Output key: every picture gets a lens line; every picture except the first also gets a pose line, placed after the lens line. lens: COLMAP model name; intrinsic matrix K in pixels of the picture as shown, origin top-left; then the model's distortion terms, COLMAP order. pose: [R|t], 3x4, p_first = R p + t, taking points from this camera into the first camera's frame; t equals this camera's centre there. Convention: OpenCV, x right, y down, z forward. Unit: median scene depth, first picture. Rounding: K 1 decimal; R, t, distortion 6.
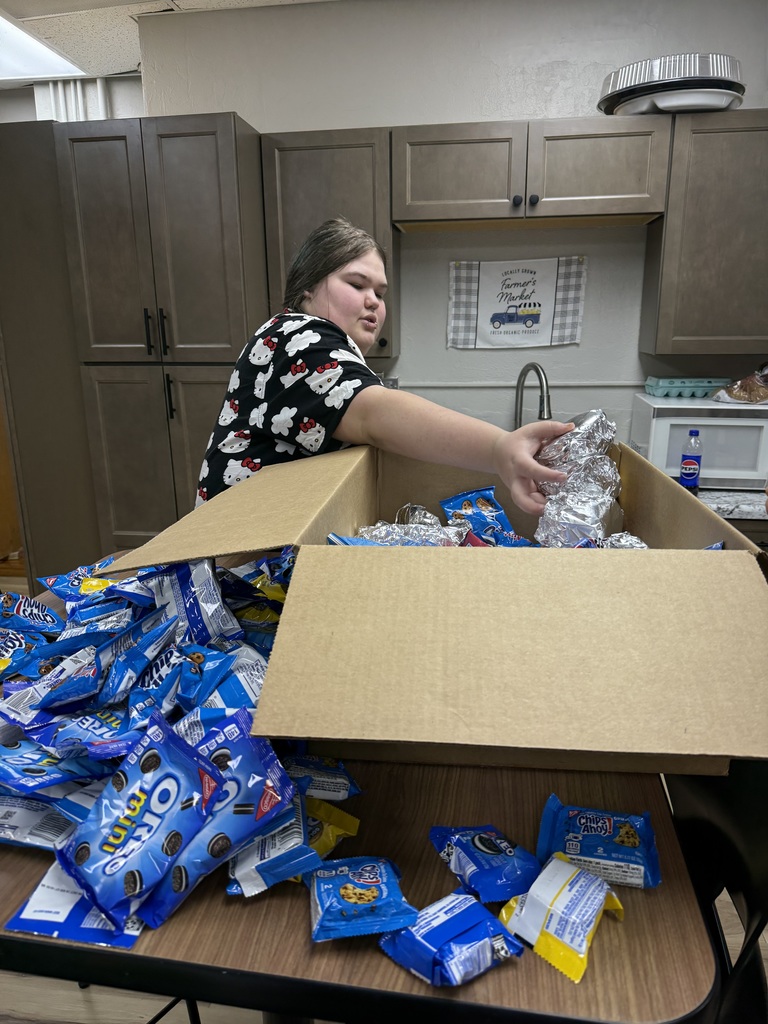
lens RADIAL K [[758.9, 0, 384.0], [0, 758.9, 512.0], [0, 0, 1]] dist [-0.004095, -0.002054]
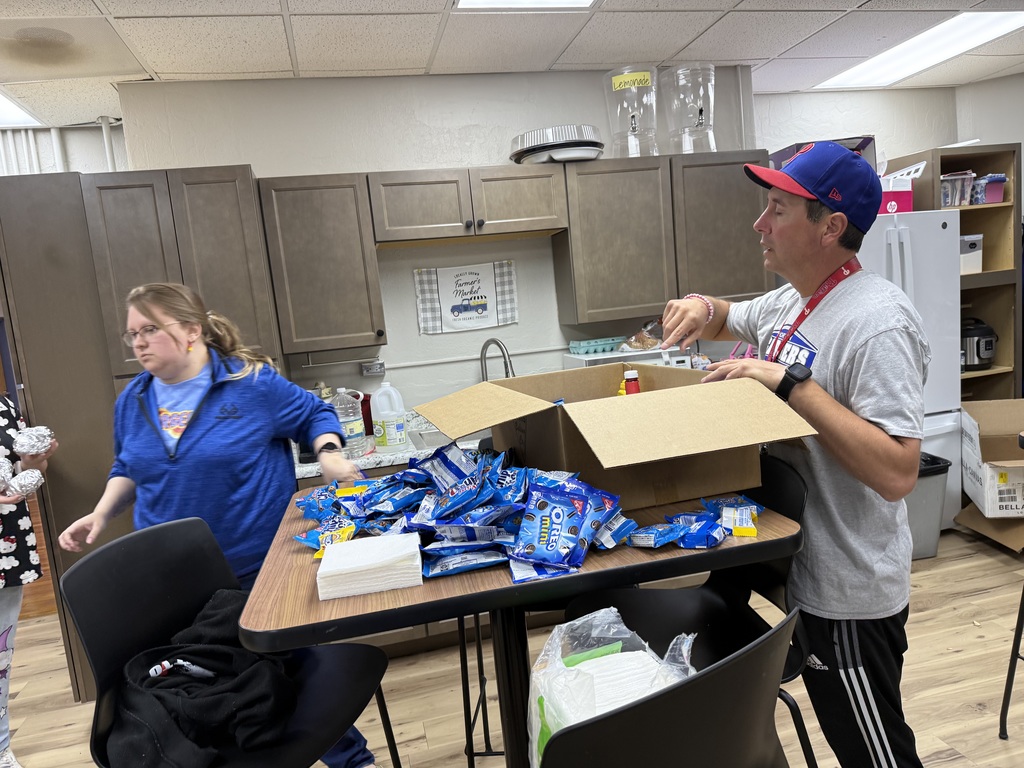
lens RADIAL K [[719.7, 0, 512.0], [0, 719.7, 384.0], [0, 0, 1]] dist [0.102144, -0.143547]
pose [[0.934233, -0.113487, 0.338126, -0.215514], [0.165255, 0.977858, -0.128392, 0.051899], [-0.316069, 0.175825, 0.932302, -0.186504]]
